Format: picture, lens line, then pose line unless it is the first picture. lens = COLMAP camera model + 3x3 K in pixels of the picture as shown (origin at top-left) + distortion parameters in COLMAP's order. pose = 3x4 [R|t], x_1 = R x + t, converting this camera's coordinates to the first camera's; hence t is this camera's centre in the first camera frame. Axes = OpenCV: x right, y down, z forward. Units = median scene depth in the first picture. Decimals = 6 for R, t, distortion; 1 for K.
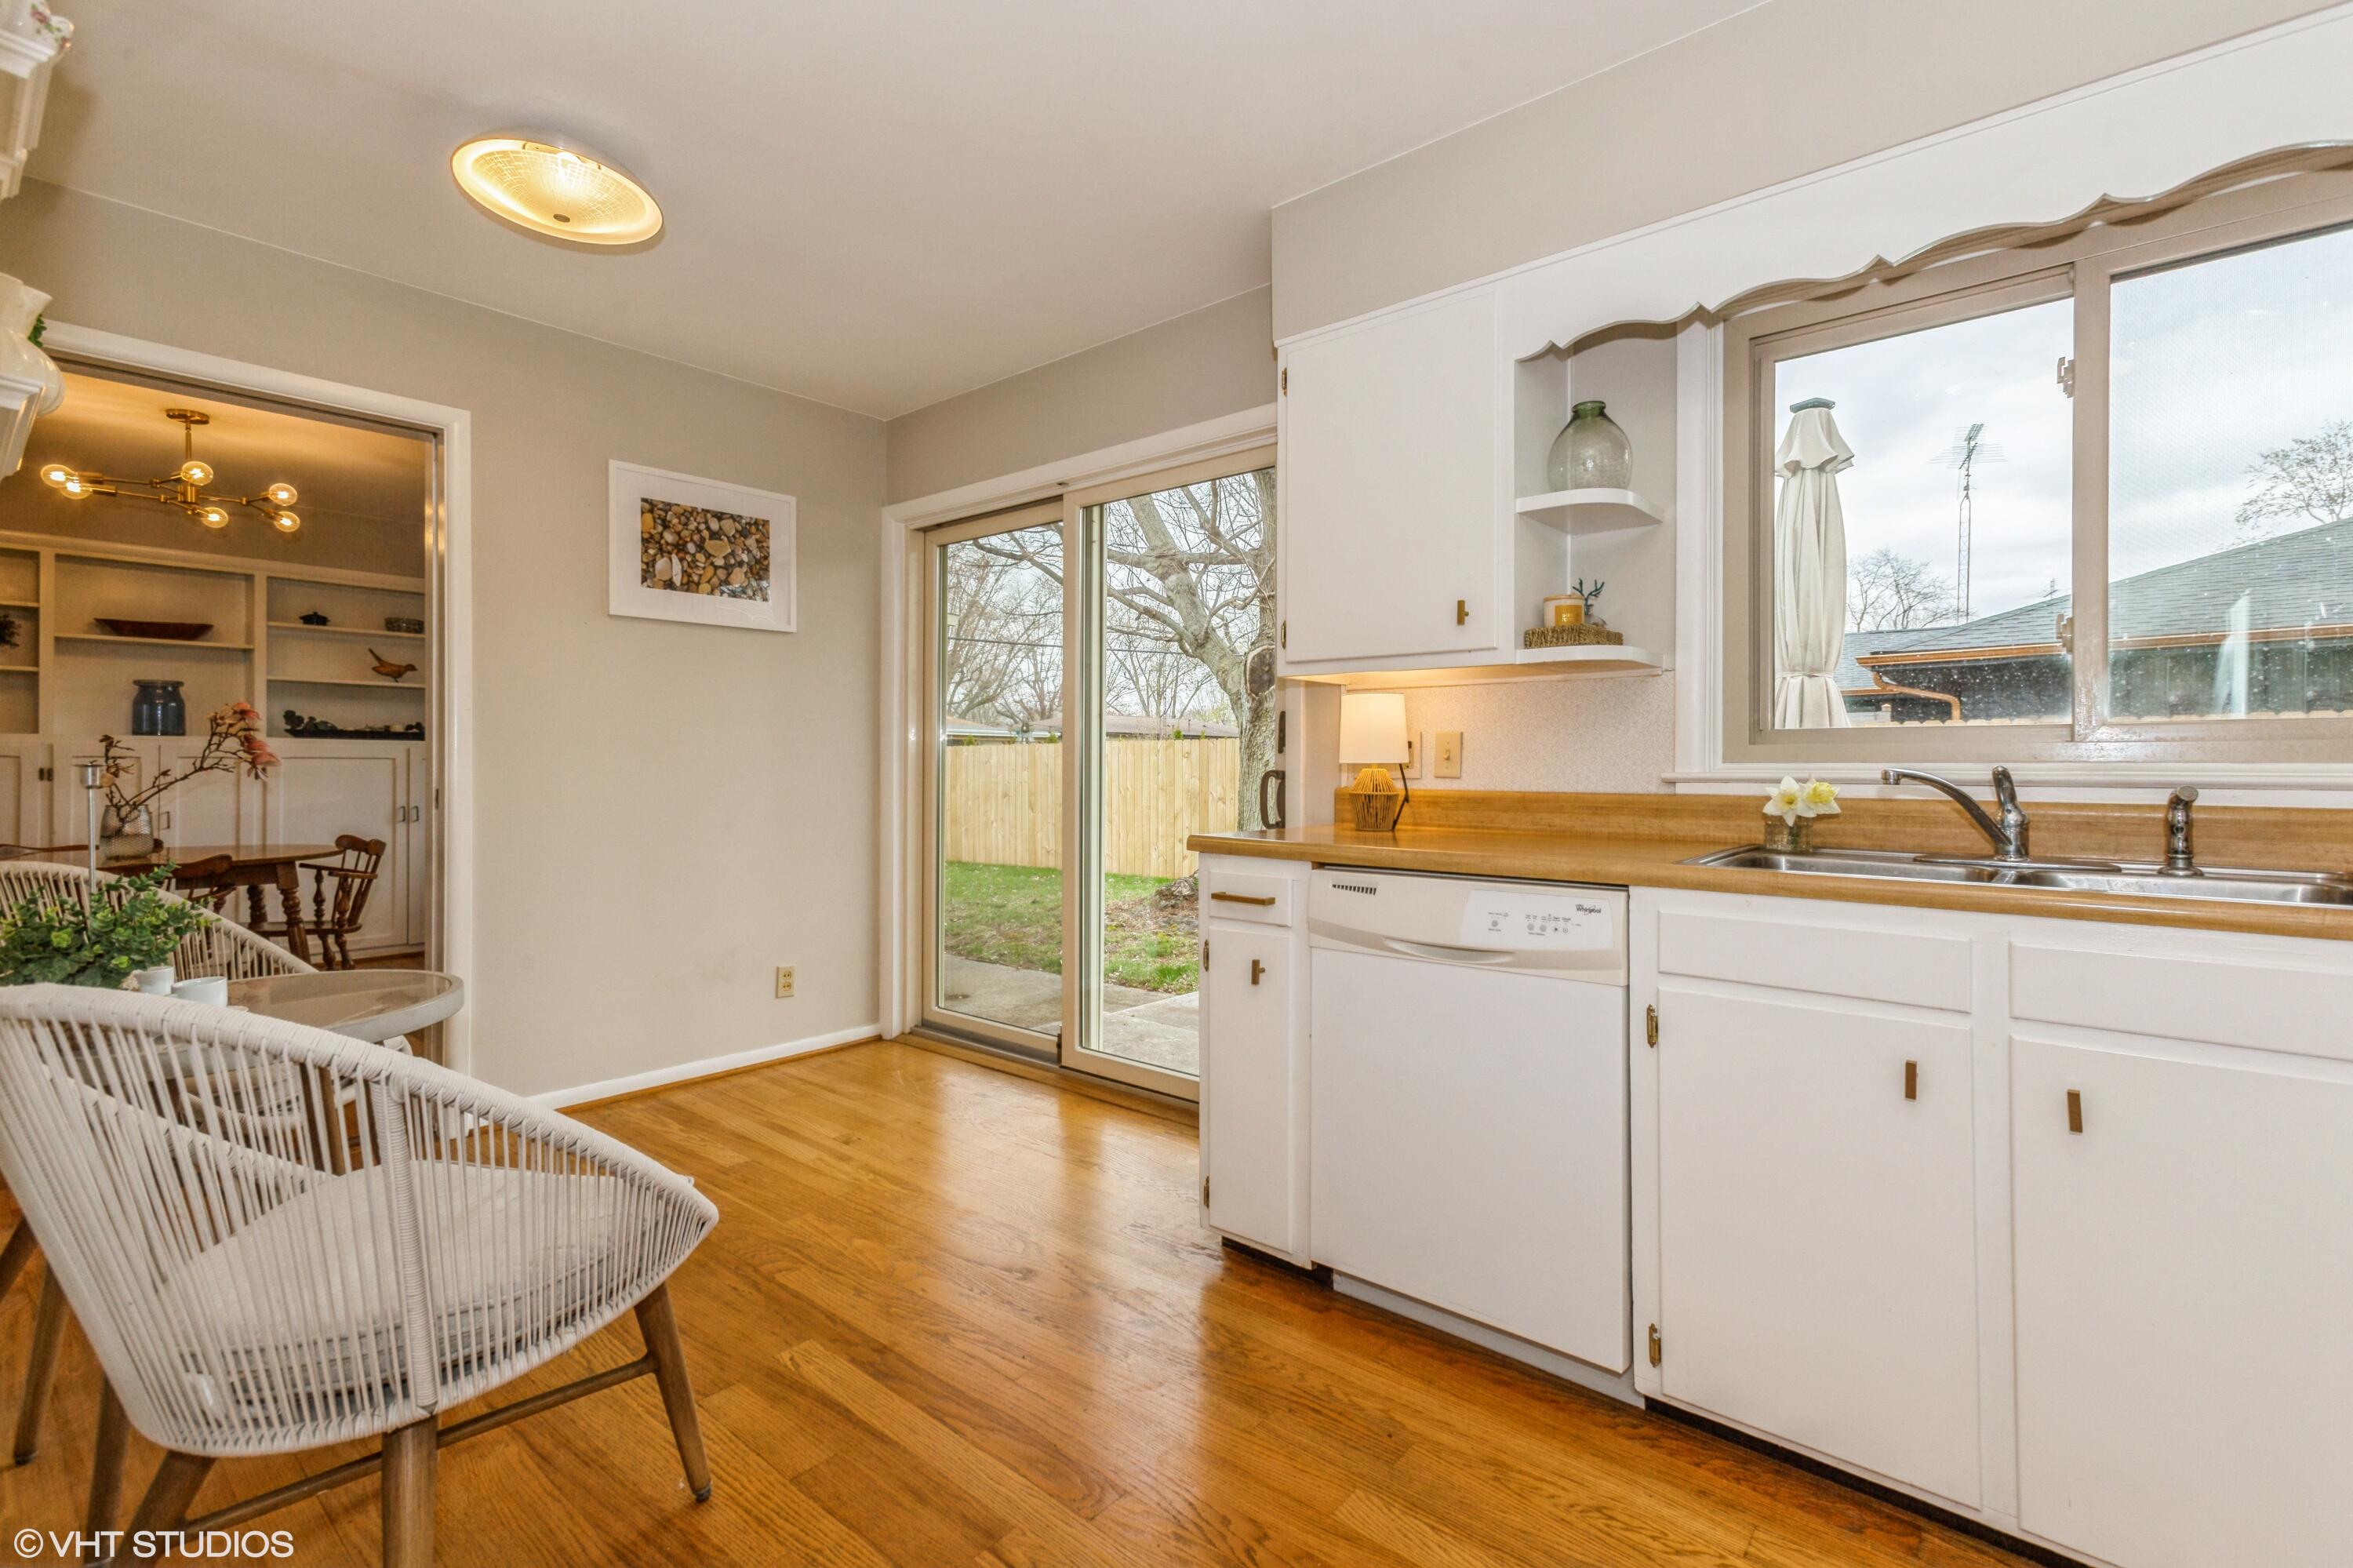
lens RADIAL K [[1053.1, 0, 1169.1], [0, 1053.1, 763.1], [0, 0, 1]] dist [-0.002884, 0.004062]
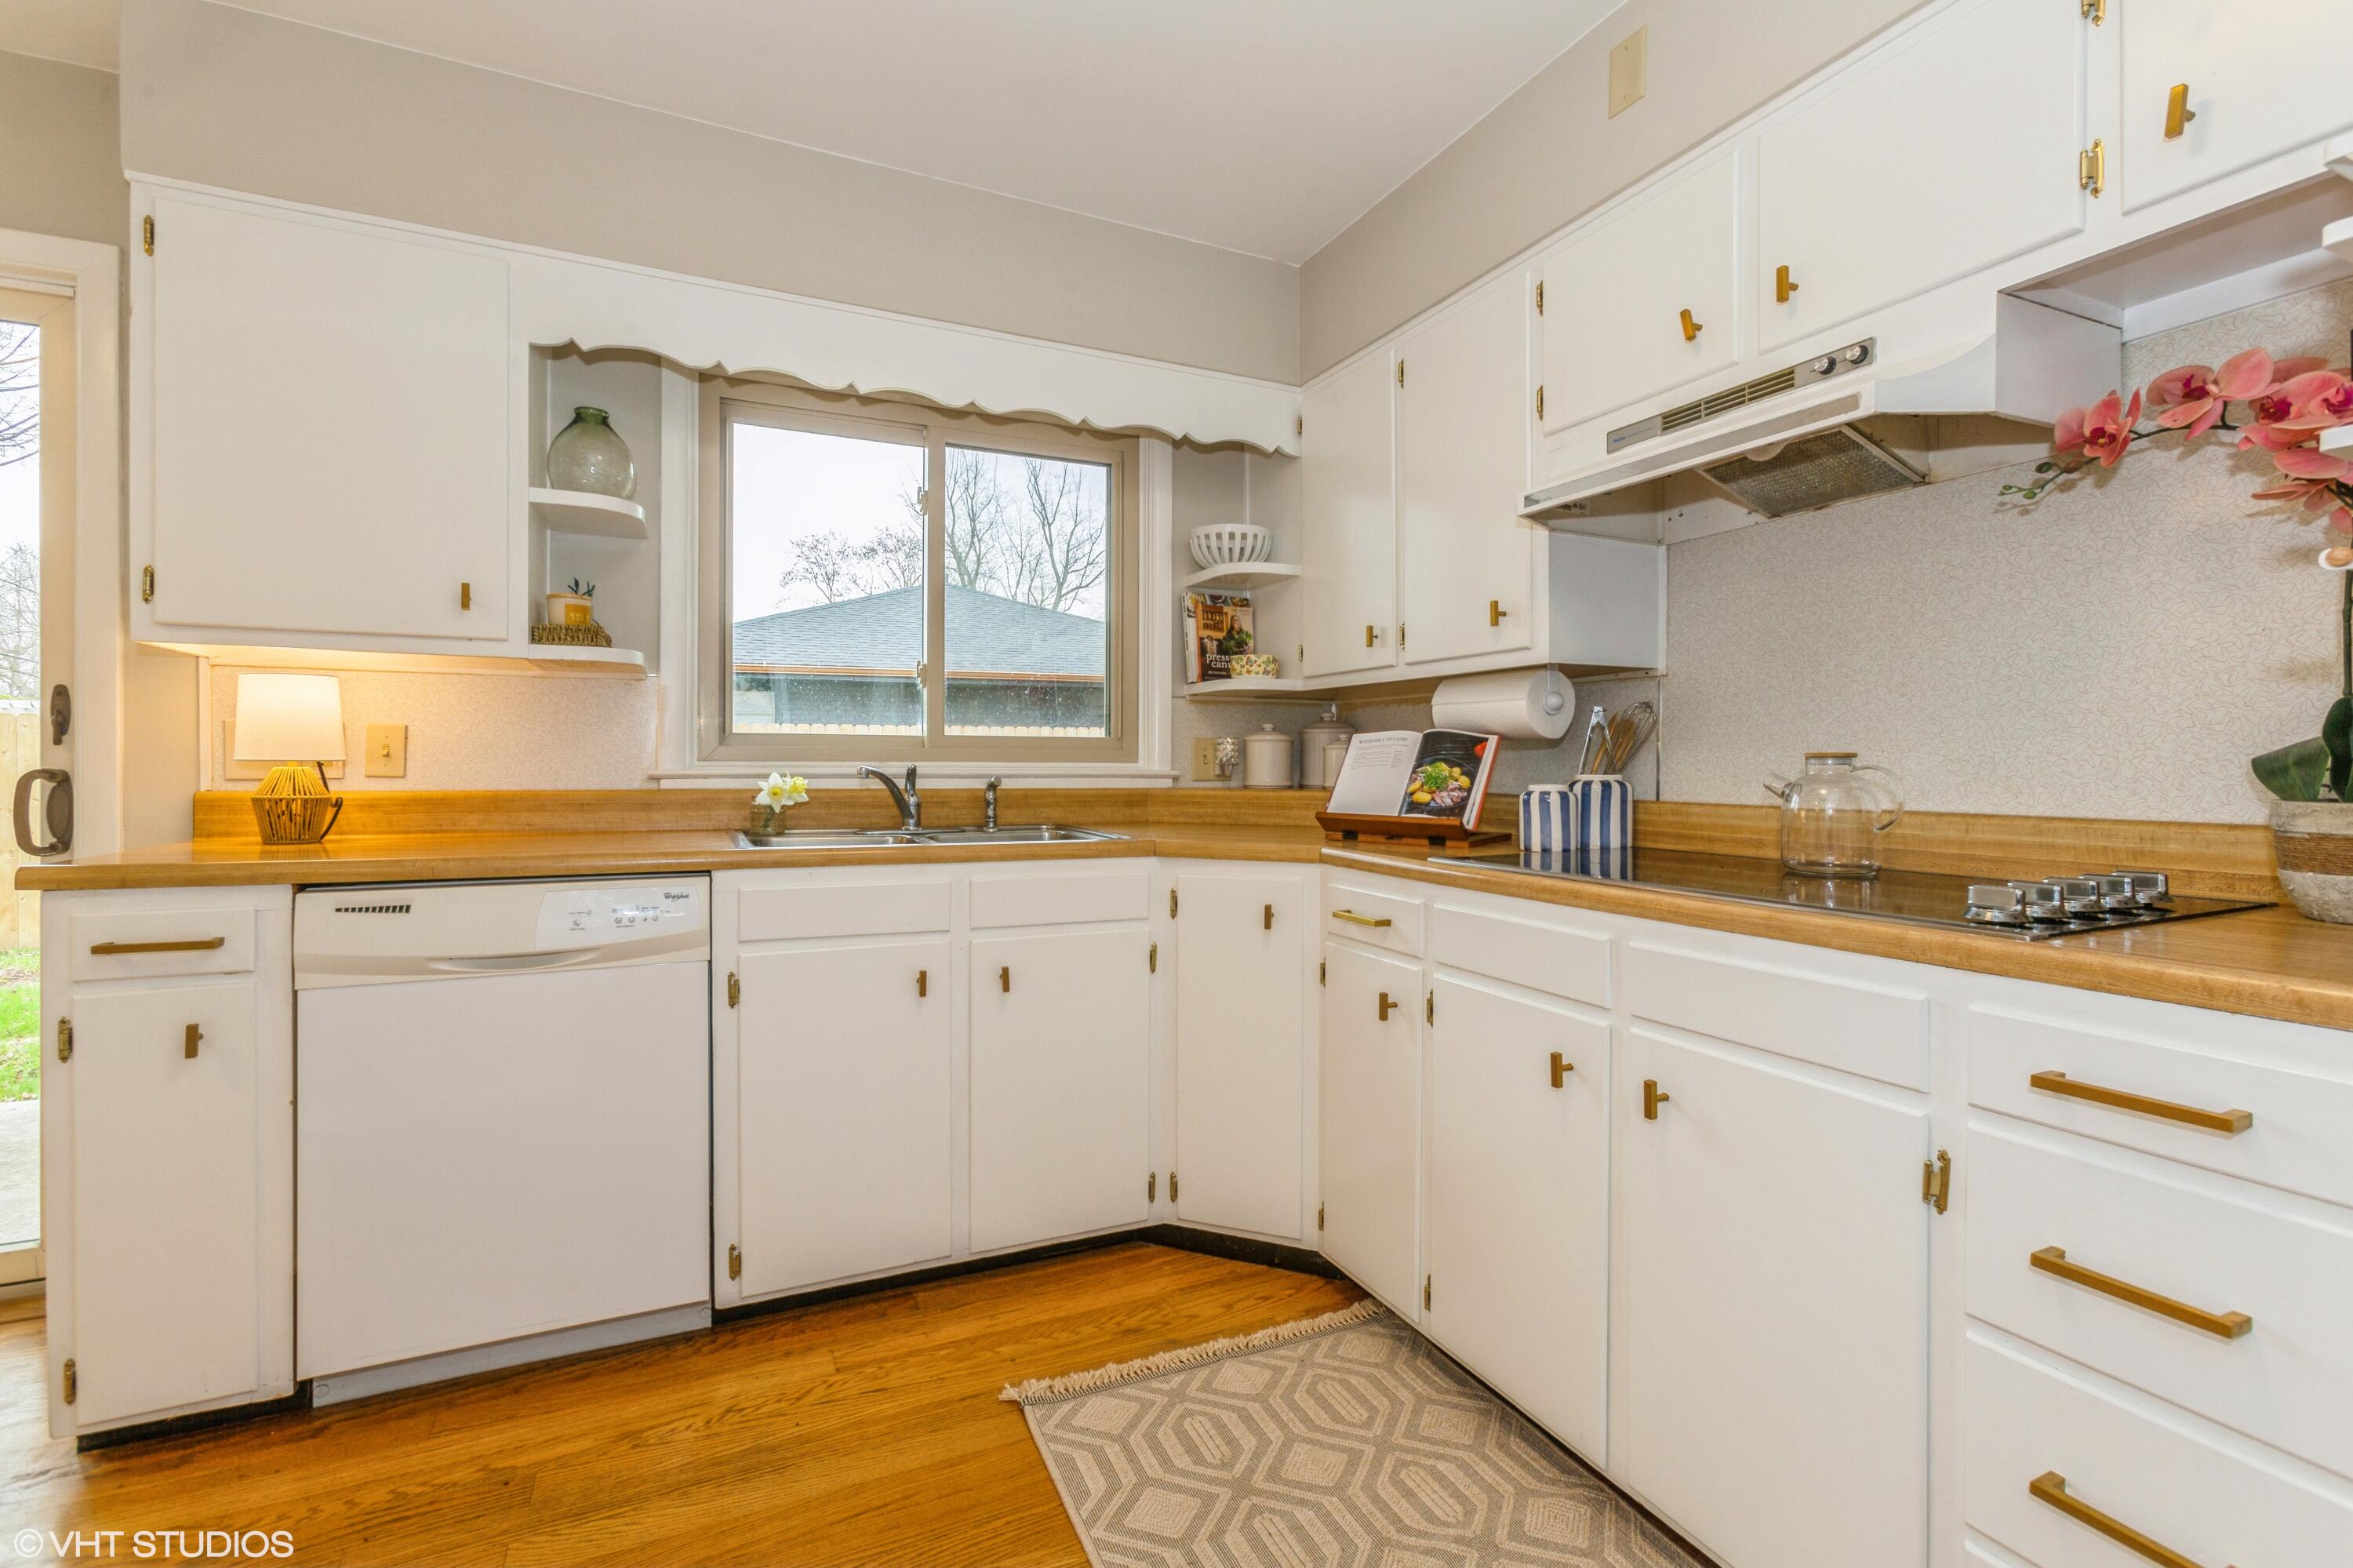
lens RADIAL K [[1053.1, 0, 1160.0], [0, 1053.1, 769.6], [0, 0, 1]] dist [-0.002884, 0.004062]
pose [[0.414783, -0.006789, 0.909895, -0.301085], [-0.005862, 0.999931, 0.010133, -0.005240], [-0.909902, -0.009537, 0.414715, 0.068216]]
